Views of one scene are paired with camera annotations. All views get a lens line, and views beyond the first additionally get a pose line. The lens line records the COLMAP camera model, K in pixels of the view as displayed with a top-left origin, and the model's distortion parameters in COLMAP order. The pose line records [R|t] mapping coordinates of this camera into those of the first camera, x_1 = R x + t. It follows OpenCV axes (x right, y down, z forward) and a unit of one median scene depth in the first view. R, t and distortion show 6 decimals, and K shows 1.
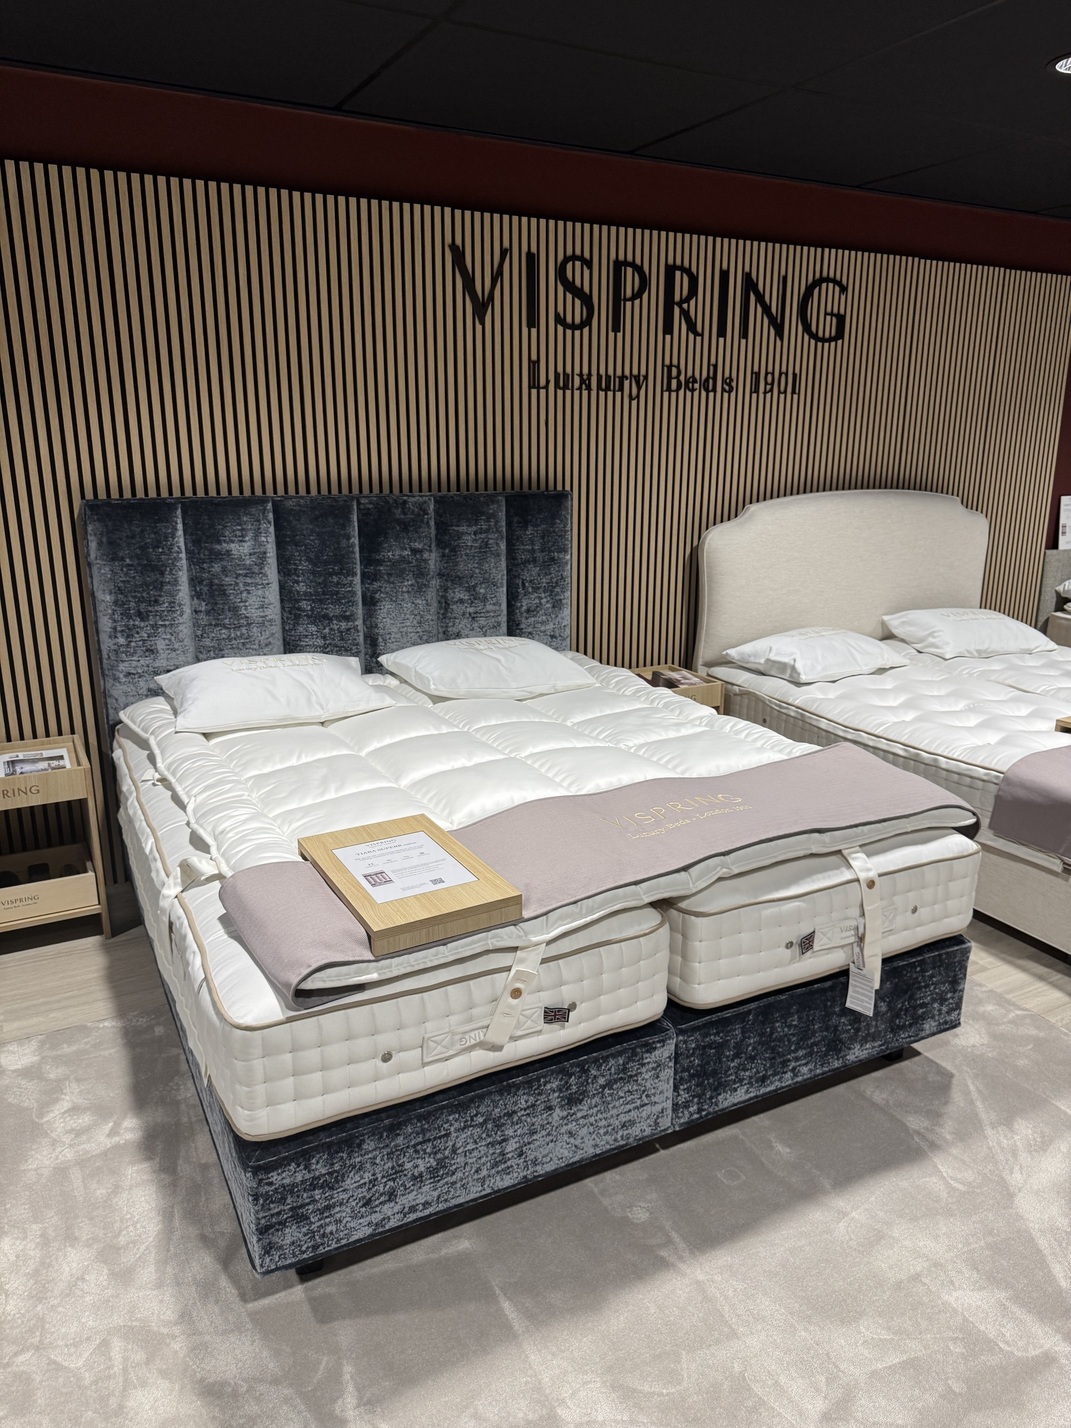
lens RADIAL K [[1017.3, 0, 528.8], [0, 1017.3, 725.1], [0, 0, 1]] dist [0.037445, -0.035403]
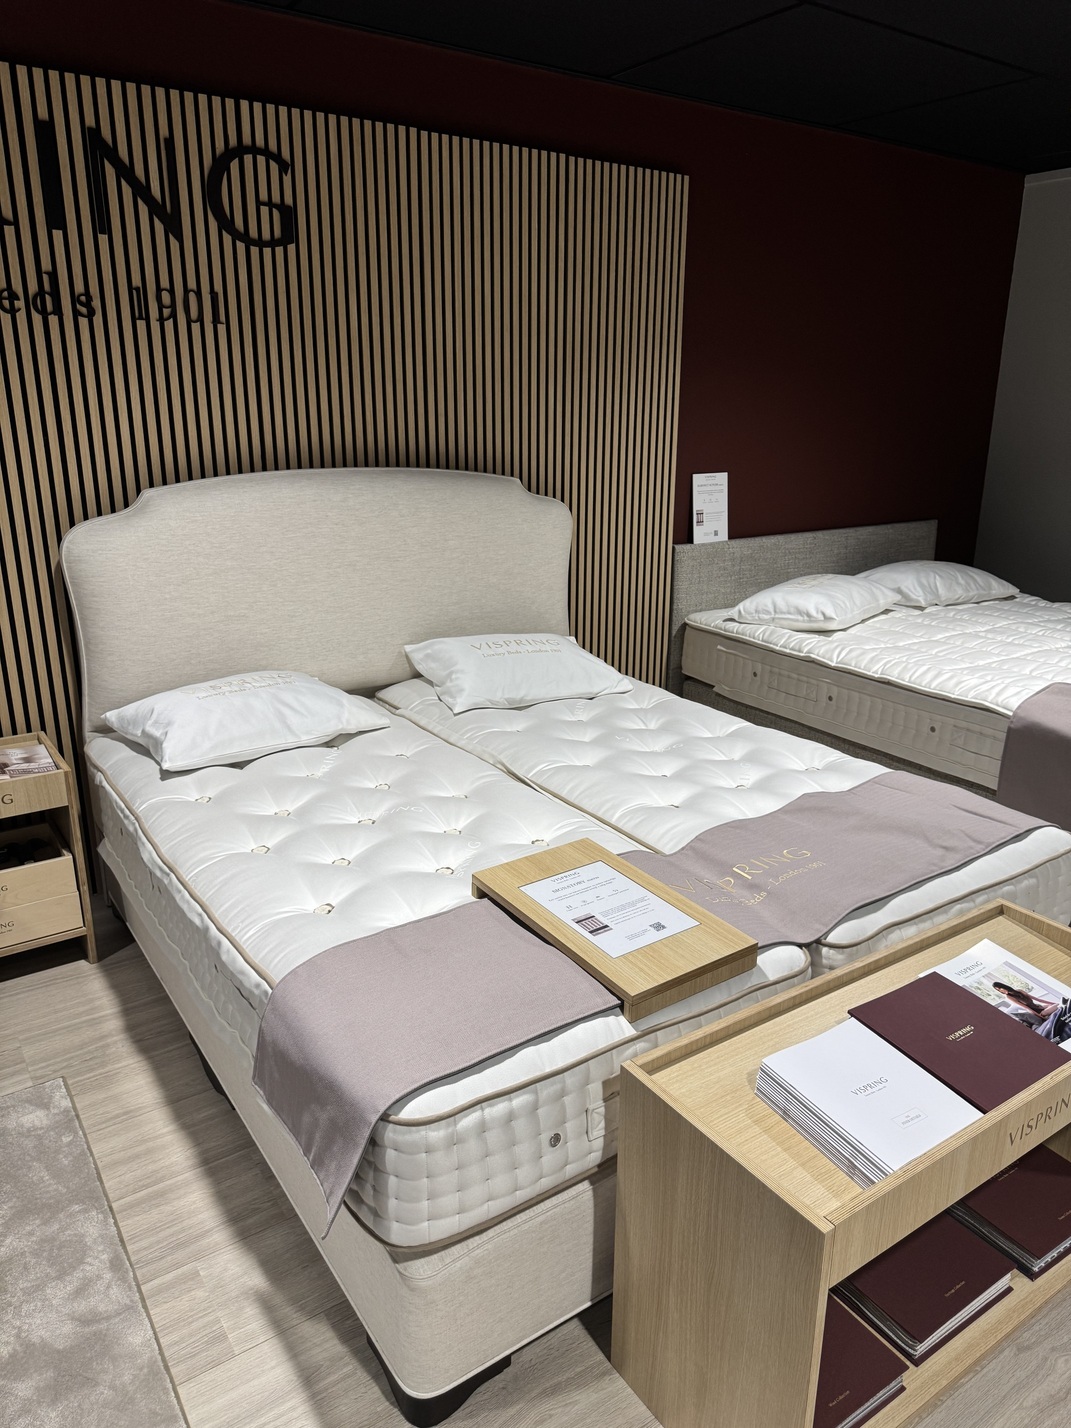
lens RADIAL K [[1017.3, 0, 541.4], [0, 1017.3, 708.4], [0, 0, 1]] dist [0.037445, -0.035403]
pose [[0.995900, -0.018272, 0.088591, 0.411601], [0.015972, 0.999519, 0.026600, -0.087619], [-0.089035, -0.025076, 0.995713, 0.311836]]
